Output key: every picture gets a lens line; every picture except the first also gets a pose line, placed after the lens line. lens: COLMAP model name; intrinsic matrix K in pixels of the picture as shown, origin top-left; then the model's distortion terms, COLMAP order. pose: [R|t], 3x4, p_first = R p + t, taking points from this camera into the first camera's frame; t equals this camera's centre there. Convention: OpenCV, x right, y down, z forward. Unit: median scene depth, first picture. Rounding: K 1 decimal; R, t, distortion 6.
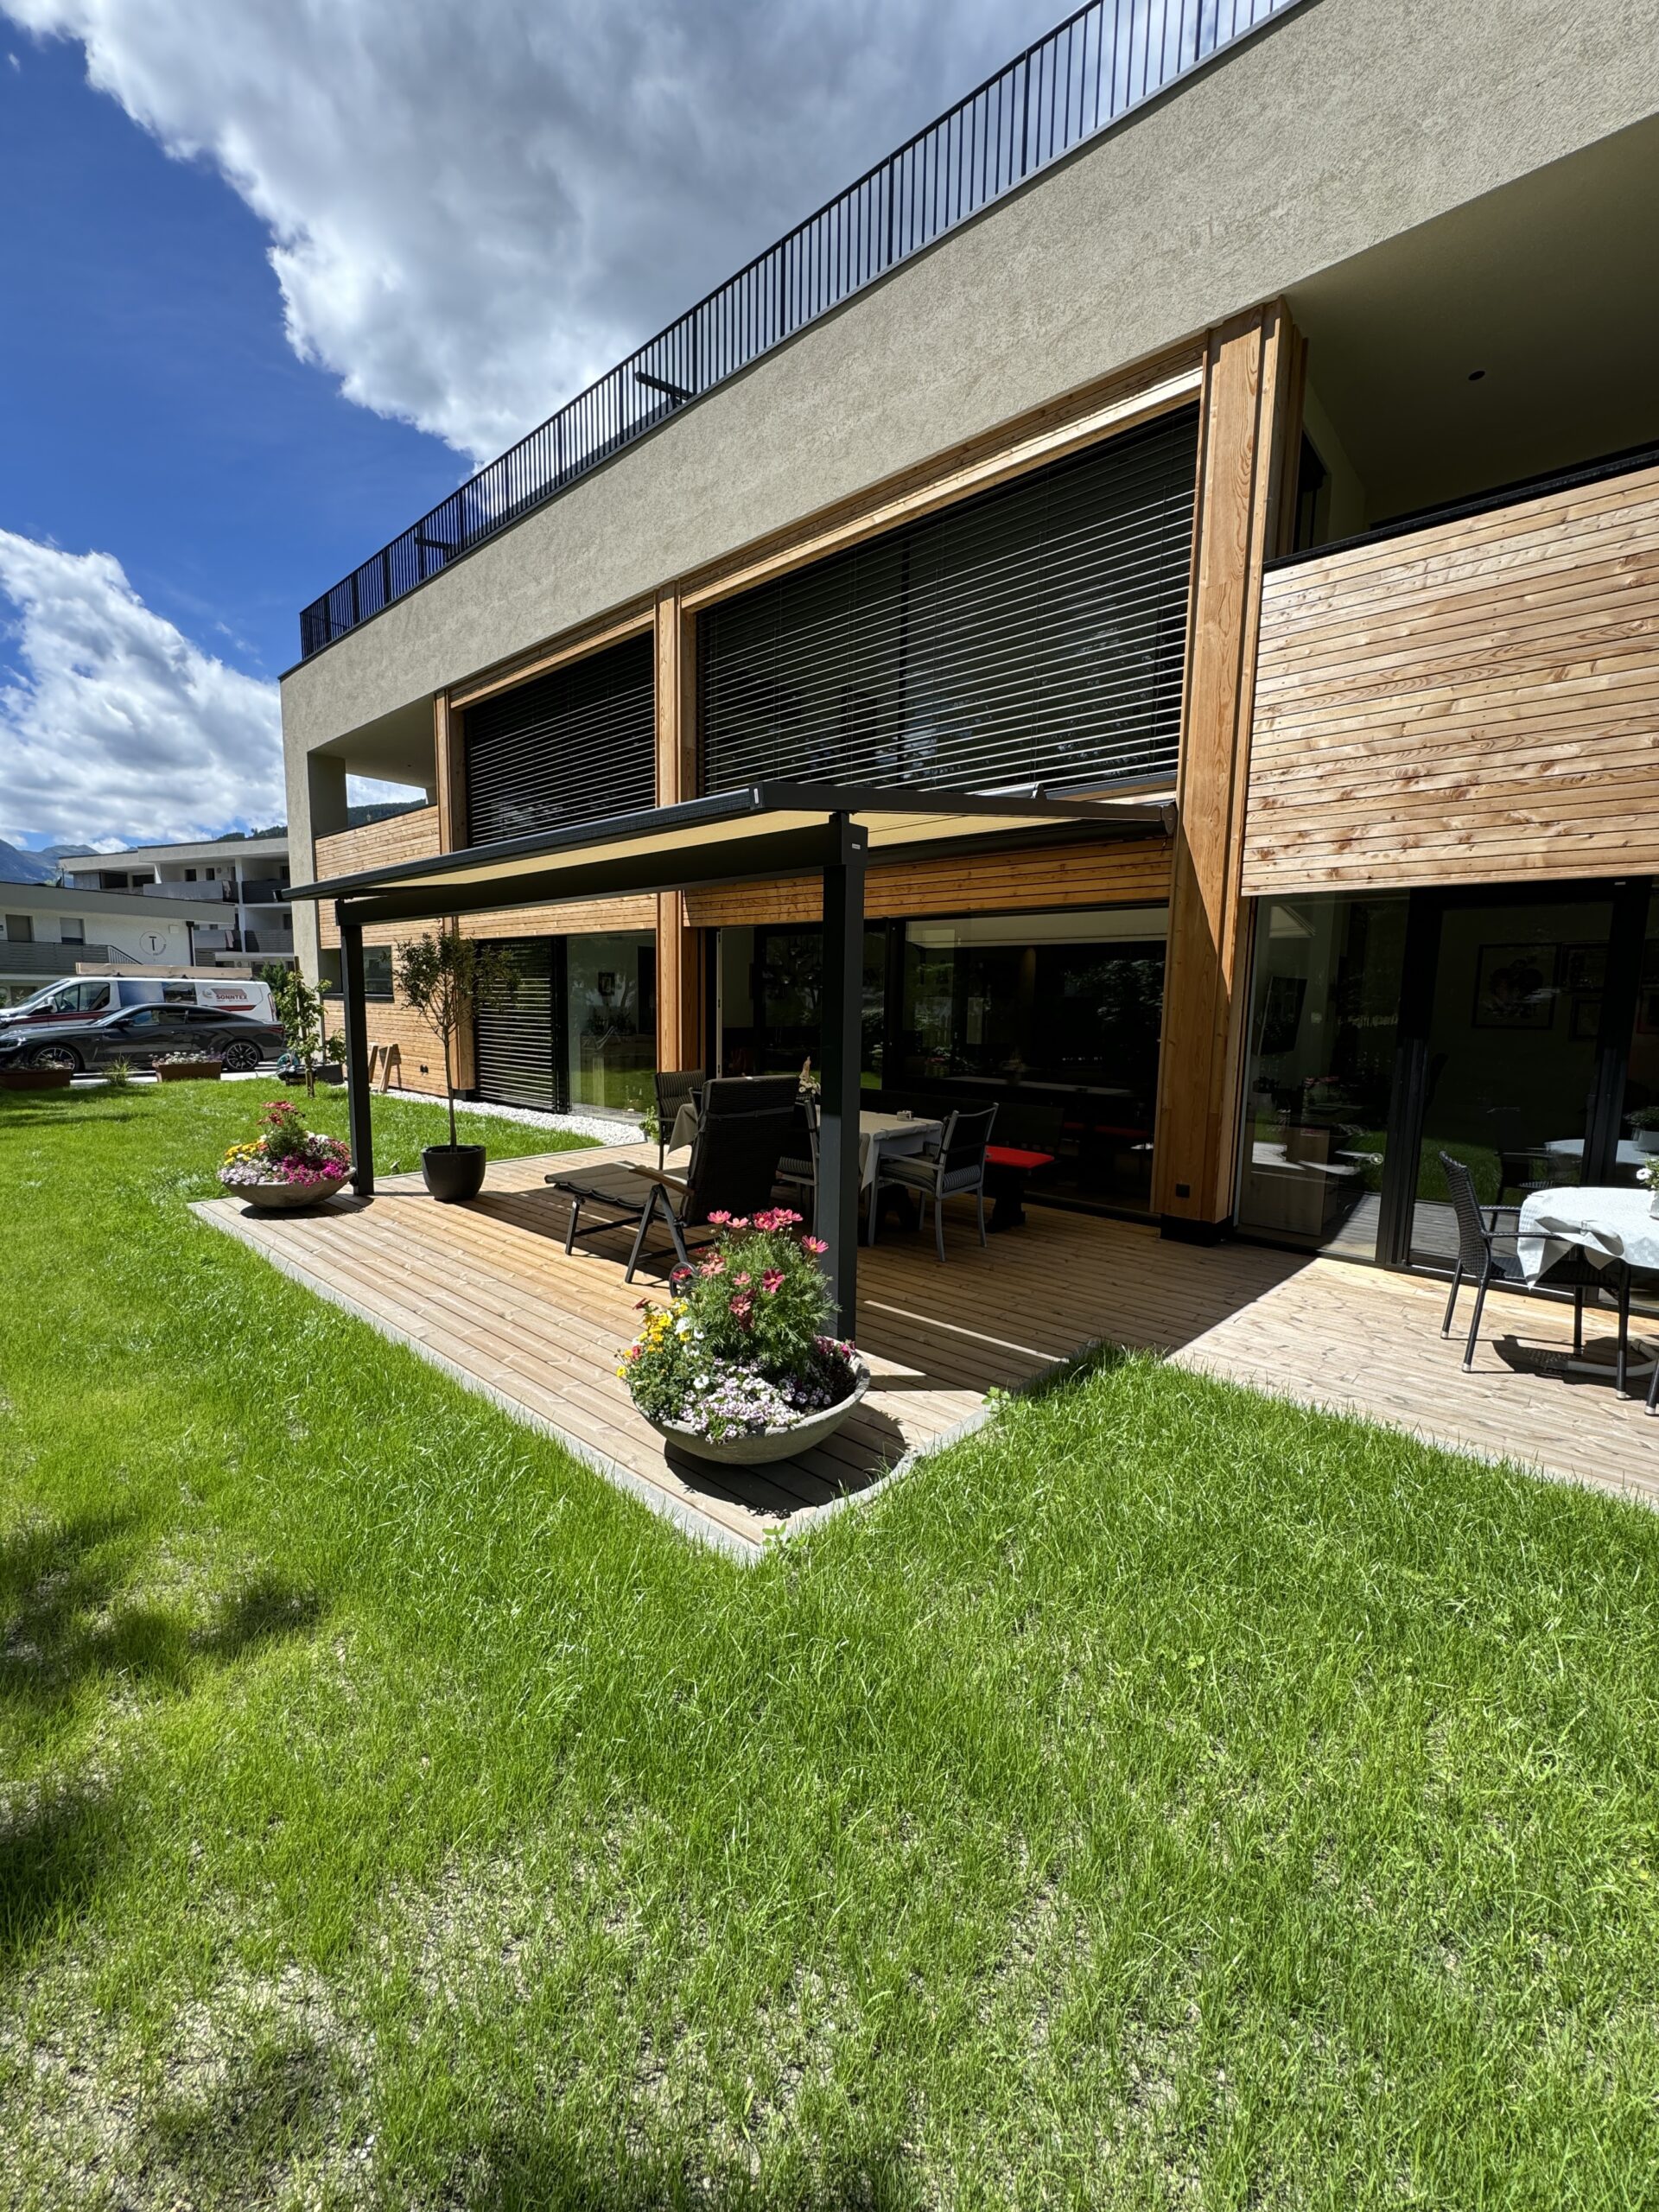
lens RADIAL K [[883.7, 0, 829.5], [0, 883.7, 1106.0], [0, 0, 1]] dist [-0.002544, -0.002411]
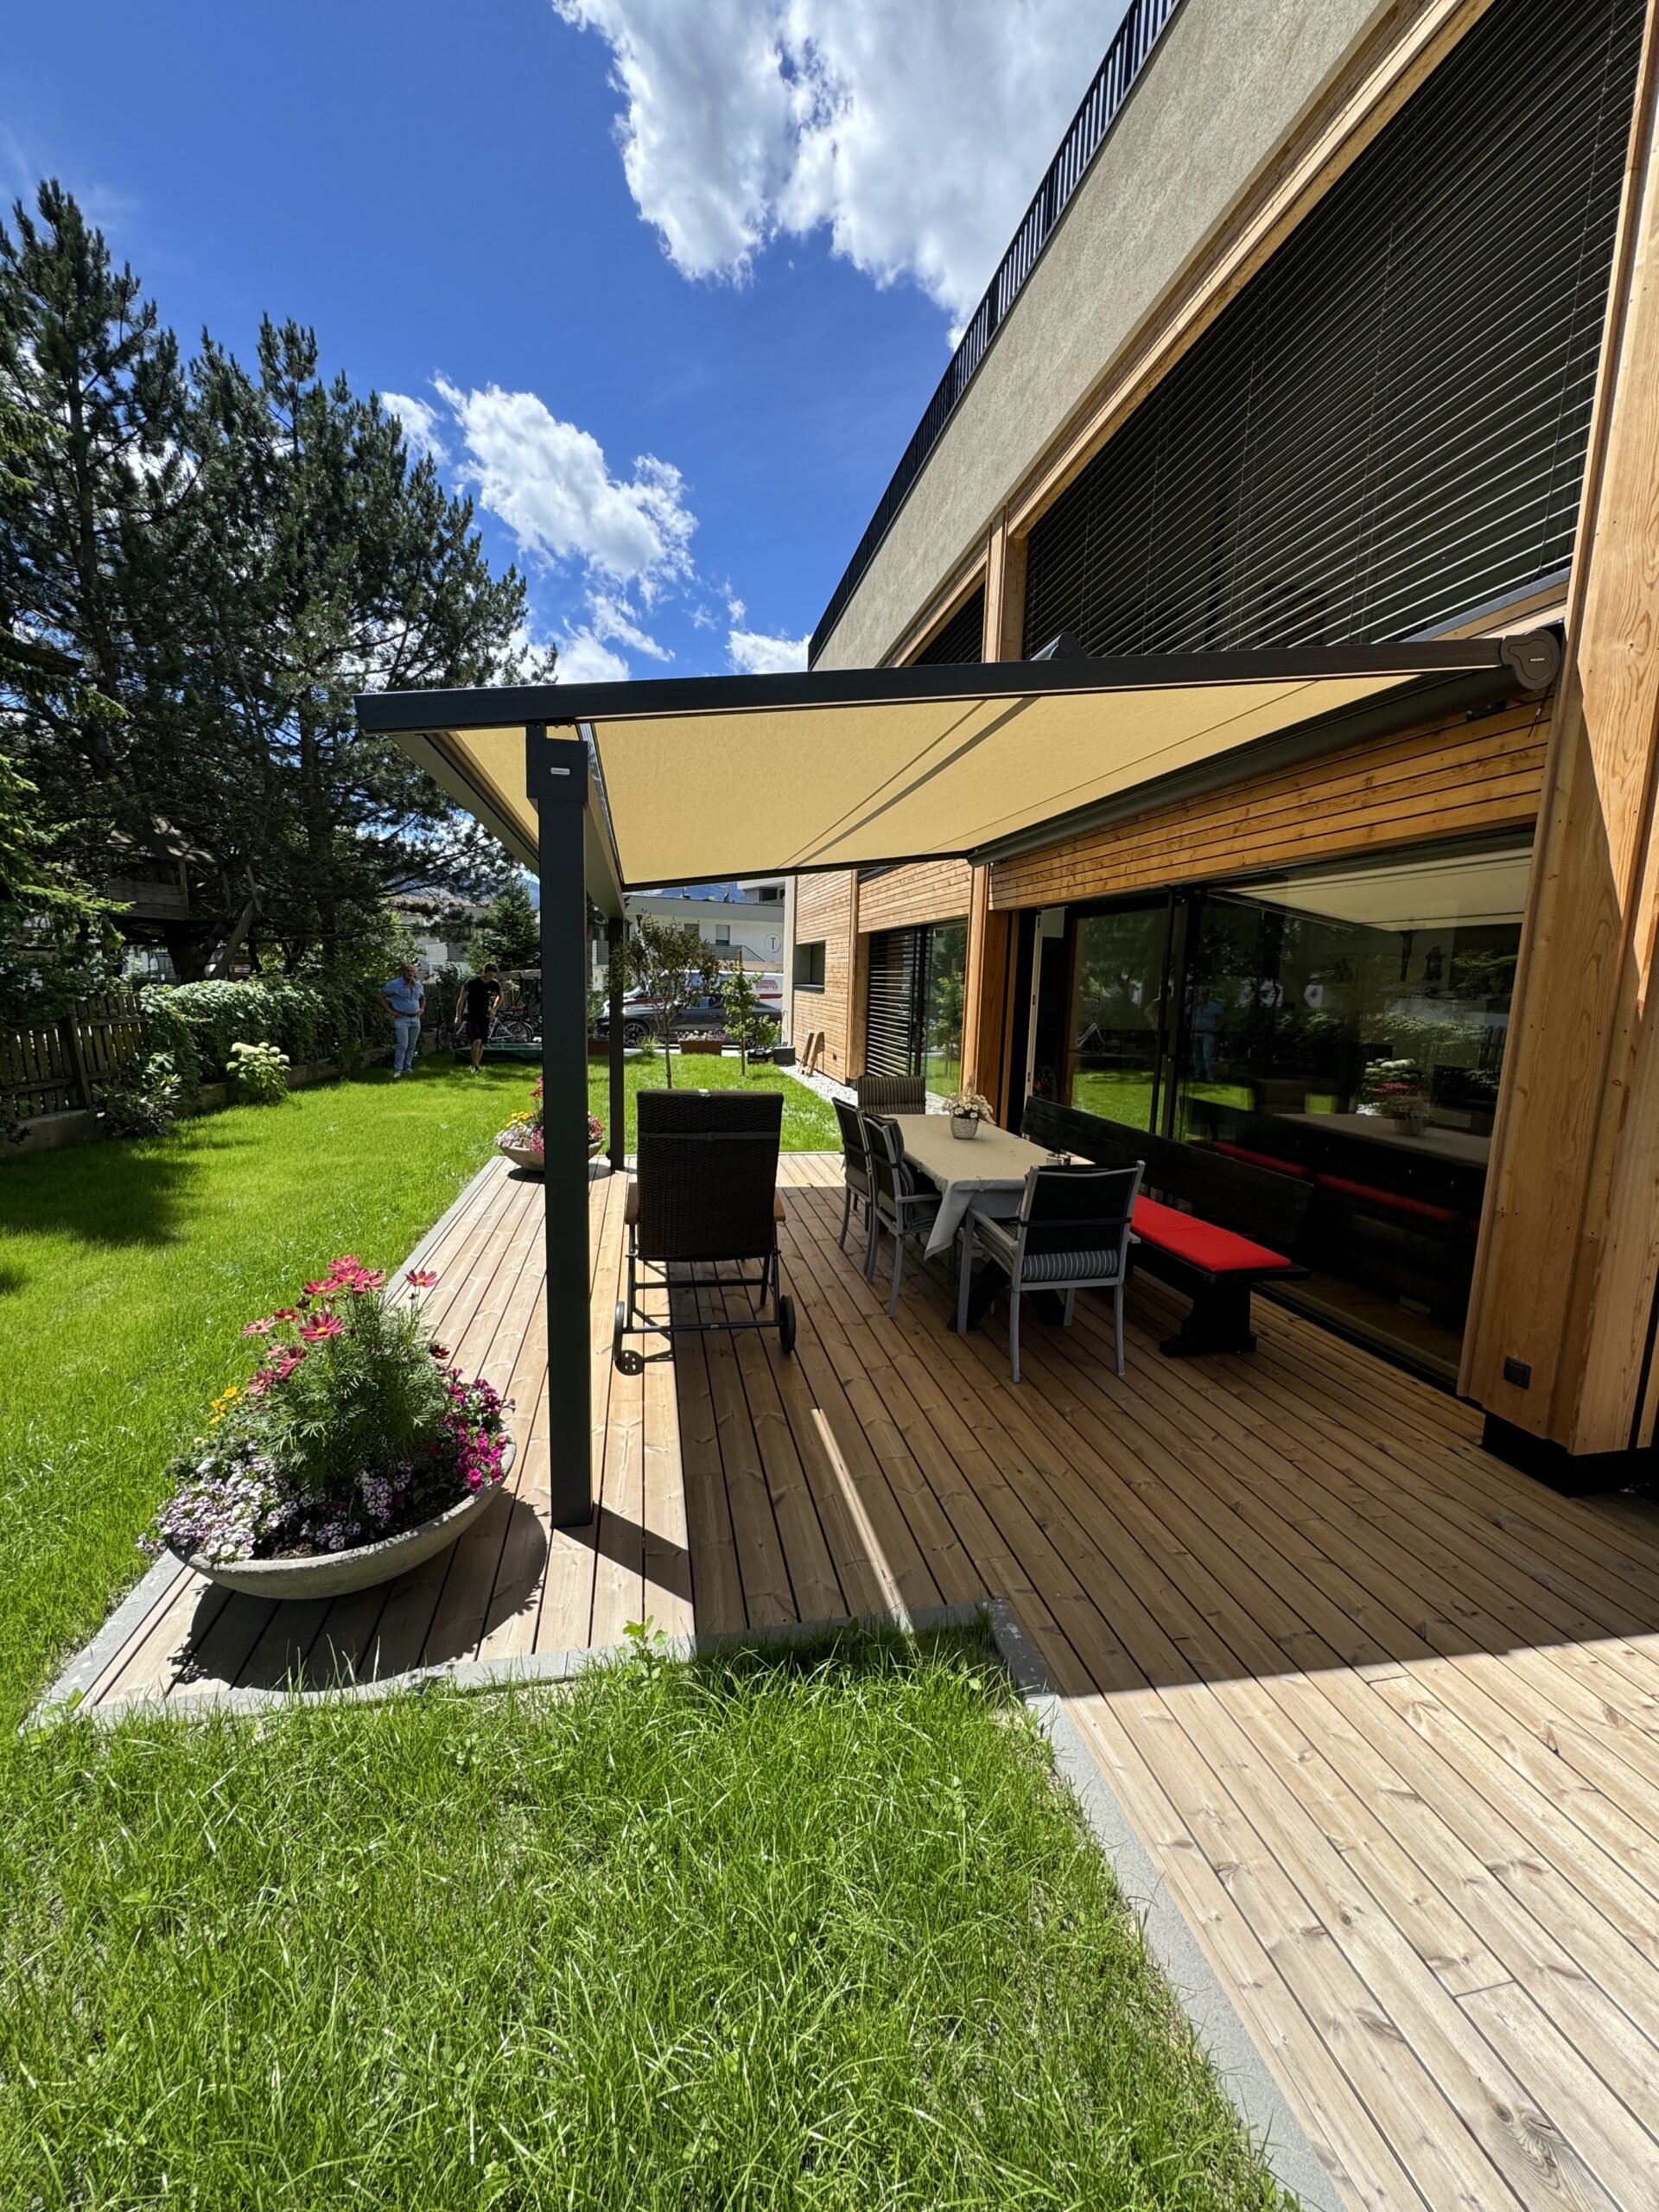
lens RADIAL K [[883.7, 0, 829.5], [0, 883.7, 1106.0], [0, 0, 1]] dist [-0.002544, -0.002411]
pose [[0.803267, 0.093790, -0.588188, 0.365845], [-0.091412, 0.995237, 0.033858, -0.042946], [0.588562, 0.026570, 0.808015, 0.332580]]
